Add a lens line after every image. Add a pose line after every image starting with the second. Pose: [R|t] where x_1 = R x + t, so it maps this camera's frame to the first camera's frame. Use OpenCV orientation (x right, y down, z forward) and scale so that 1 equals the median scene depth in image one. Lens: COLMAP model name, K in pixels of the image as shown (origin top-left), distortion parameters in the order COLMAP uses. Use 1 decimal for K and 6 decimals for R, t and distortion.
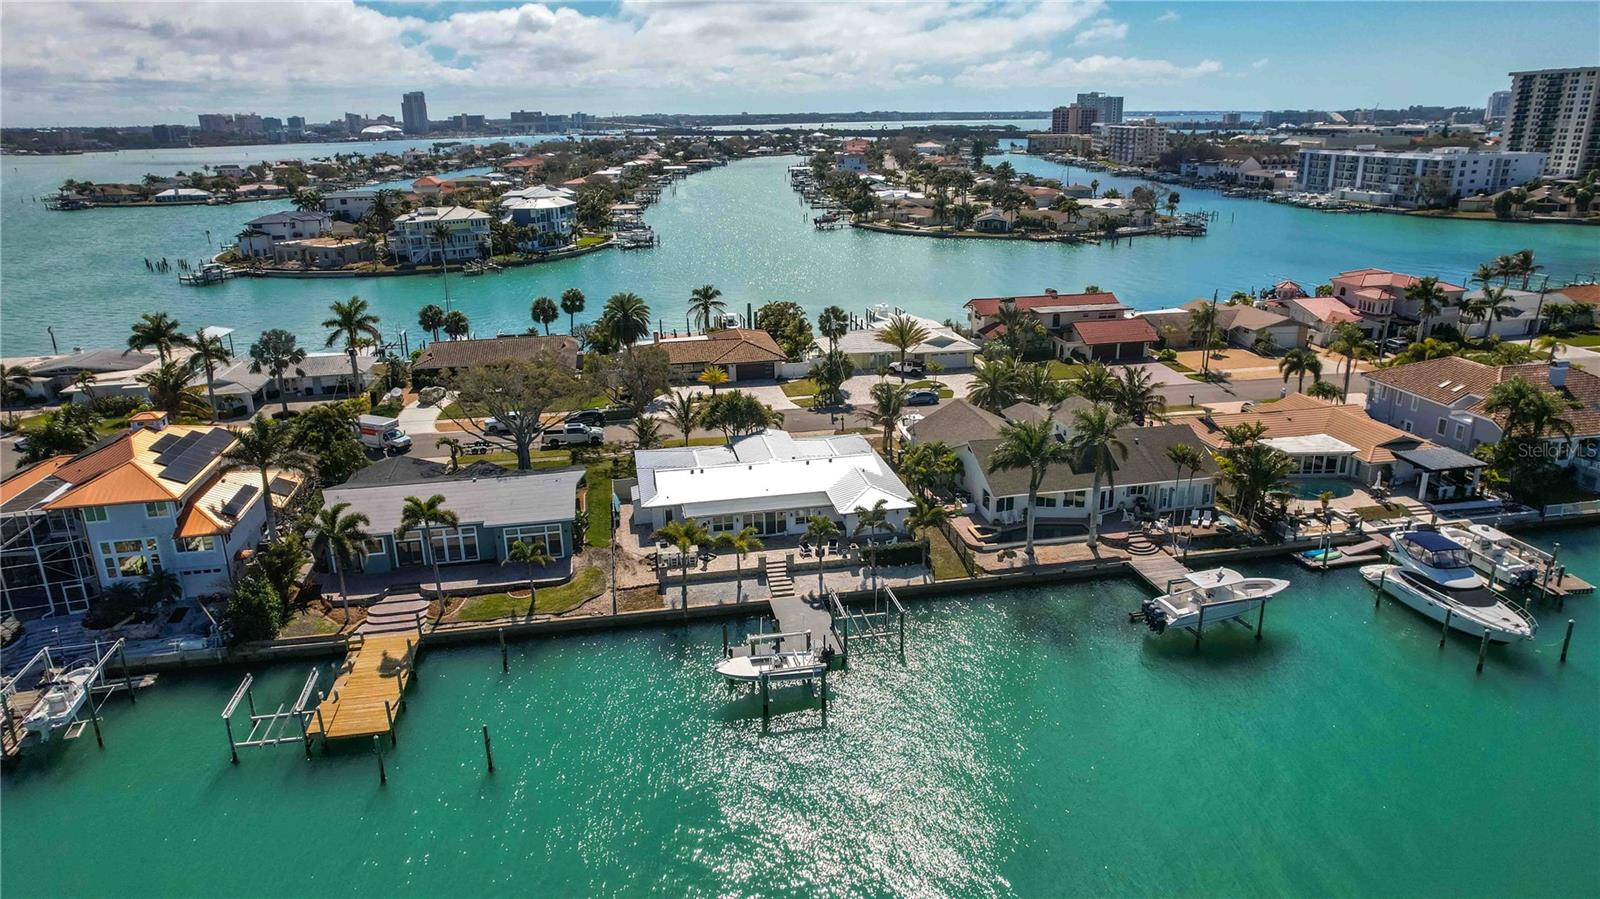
lens RADIAL K [[1027.6, 0, 804.8], [0, 1027.6, 448.1], [0, 0, 1]] dist [-0.076295, 0.081929]
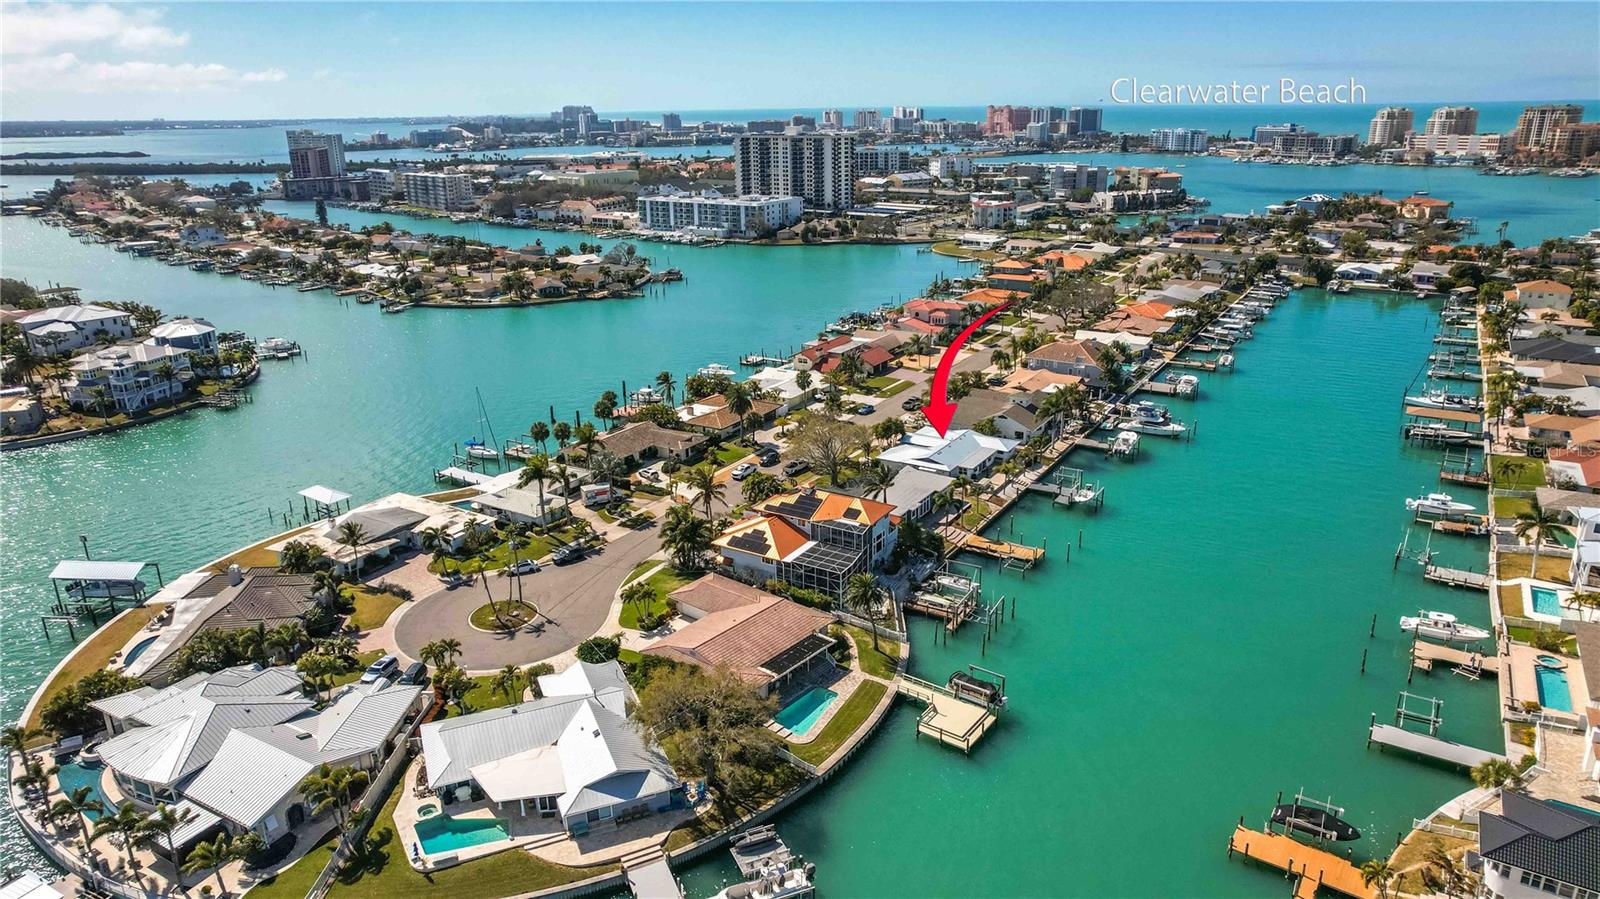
lens RADIAL K [[1027.6, 0, 804.8], [0, 1027.6, 448.1], [0, 0, 1]] dist [-0.076295, 0.081929]
pose [[0.681008, -0.228697, 0.695647, -1.841358], [0.231718, 0.968466, 0.091545, -0.256766], [-0.694647, 0.098851, 0.712527, -0.341485]]
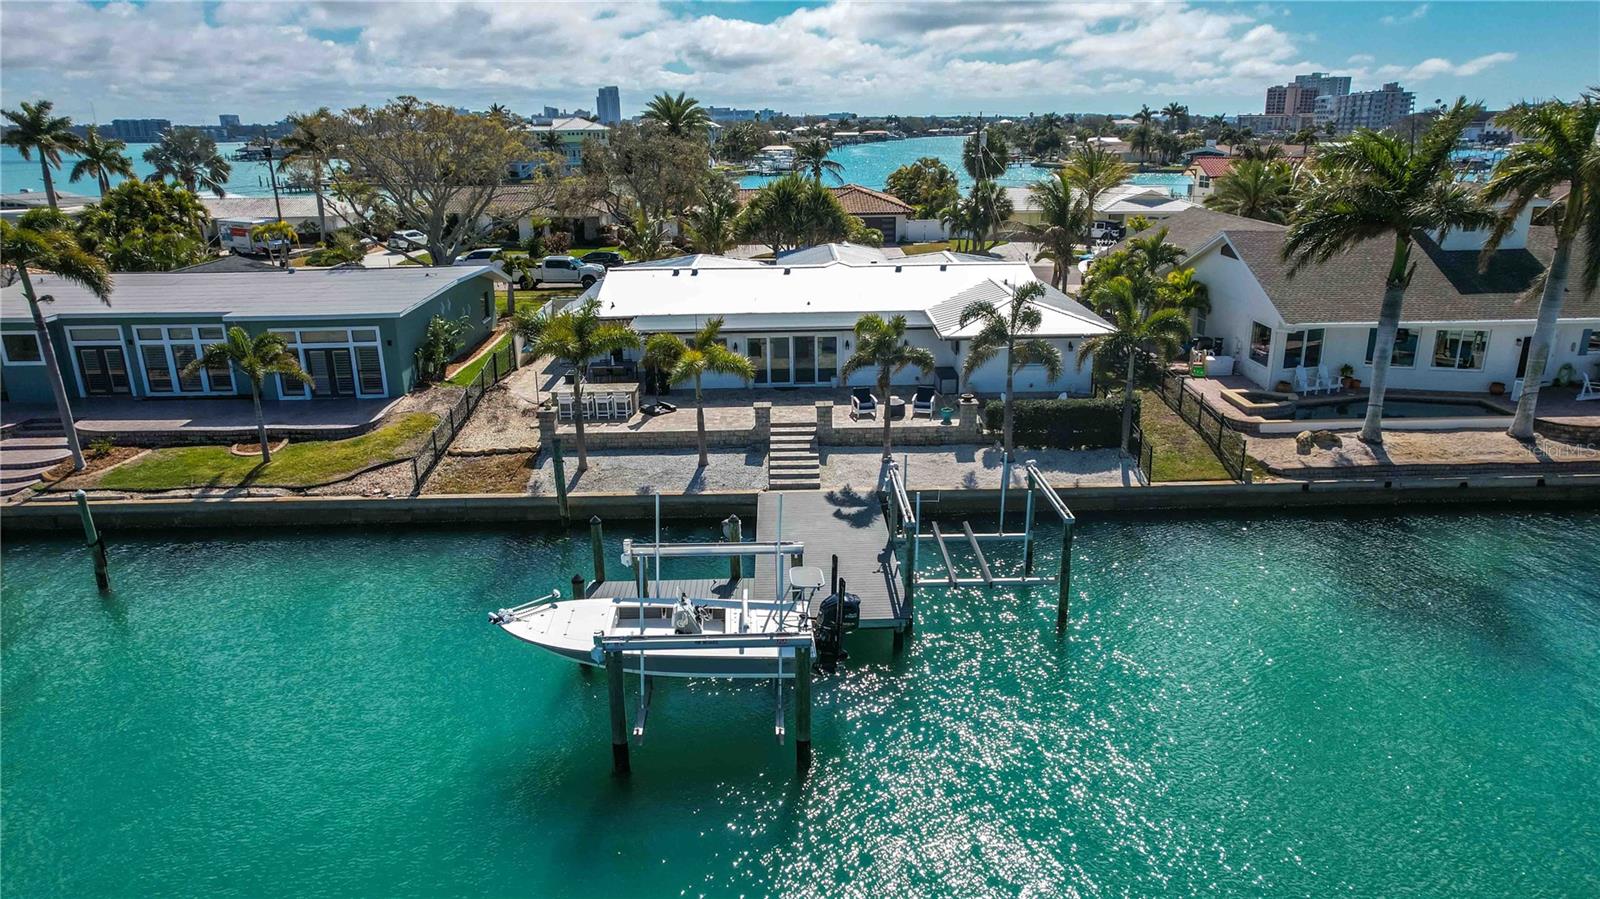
lens RADIAL K [[1027.6, 0, 804.8], [0, 1027.6, 448.1], [0, 0, 1]] dist [-0.076295, 0.081929]
pose [[0.984620, 0.056232, -0.165413, 0.049686], [-0.056987, 0.998375, 0.000185, 0.112968], [0.165154, 0.009244, 0.986224, 0.506987]]
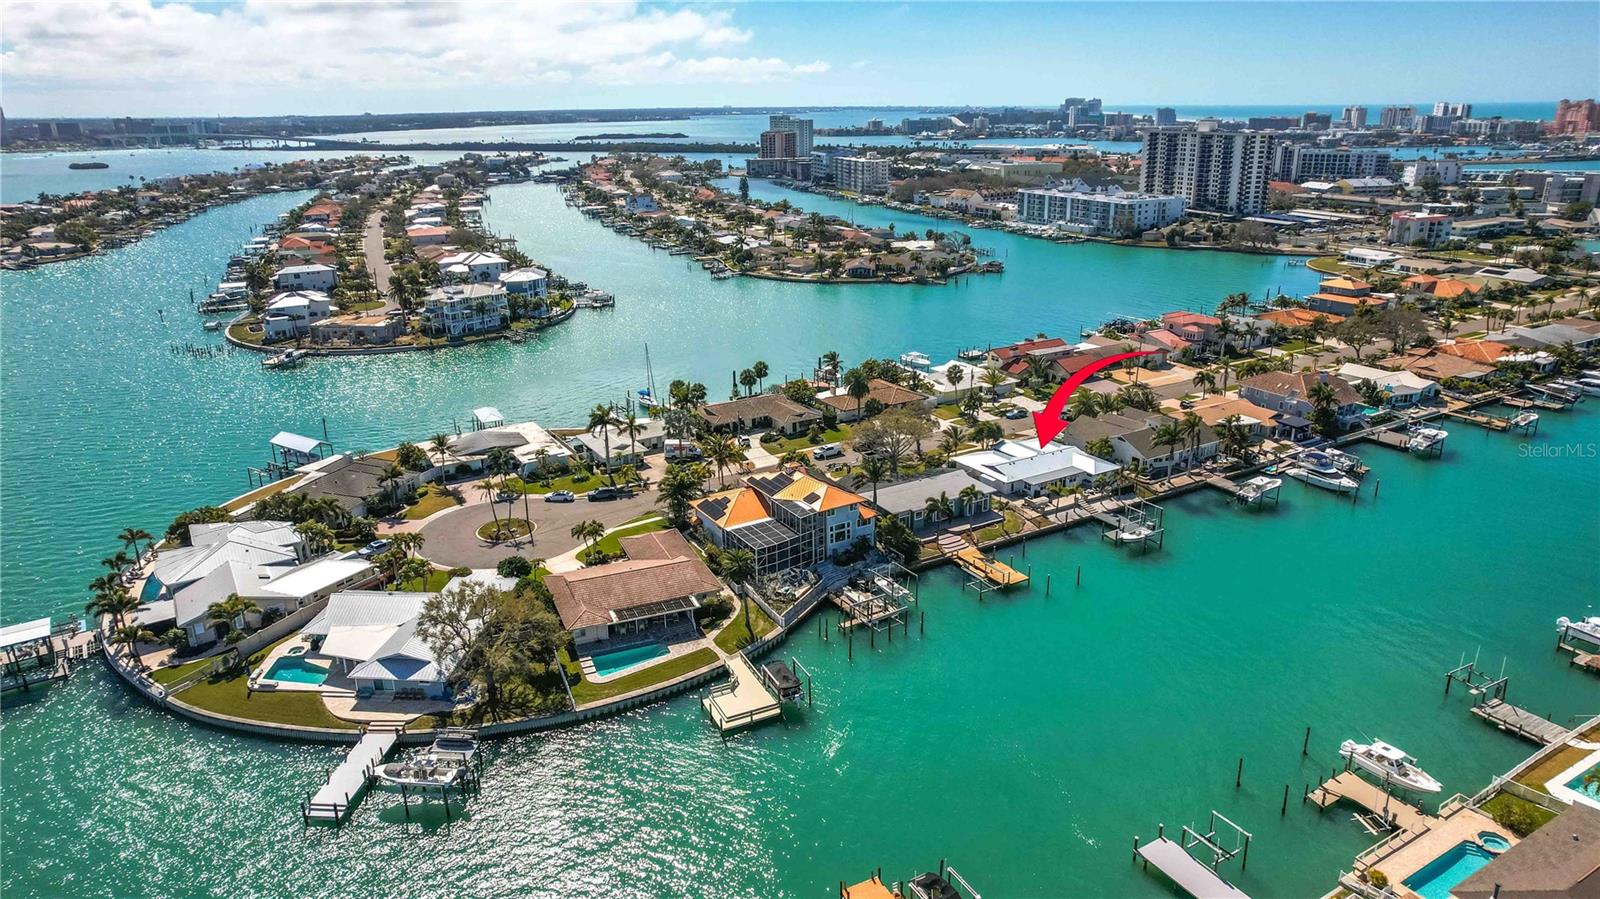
lens RADIAL K [[1027.6, 0, 804.8], [0, 1027.6, 448.1], [0, 0, 1]] dist [-0.076295, 0.081929]
pose [[0.941183, -0.104067, 0.321474, -1.171354], [0.102579, 0.994490, 0.021611, -0.096086], [-0.321951, 0.012636, 0.946672, -0.802066]]
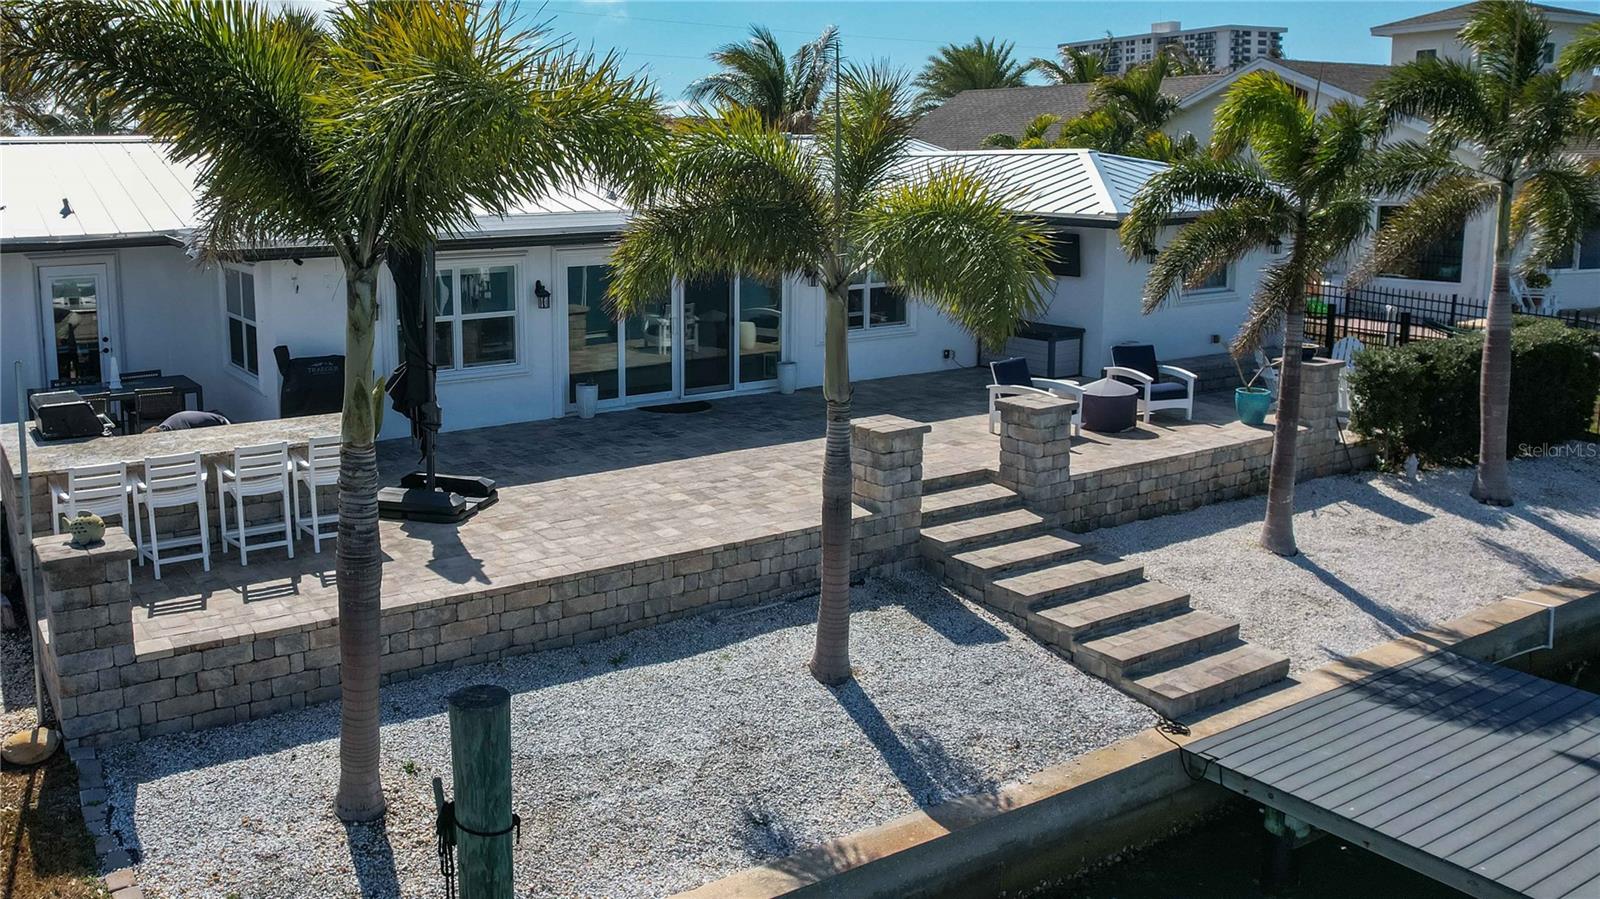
lens RADIAL K [[1282.0, 0, 617.2], [0, 1282.0, 353.4], [0, 0, 1]] dist [-0.067009, 0.060288]
pose [[0.946154, -0.043066, 0.320841, -0.115690], [0.097038, 0.983265, -0.154184, 0.108192], [-0.308832, 0.177015, 0.934499, 0.787485]]
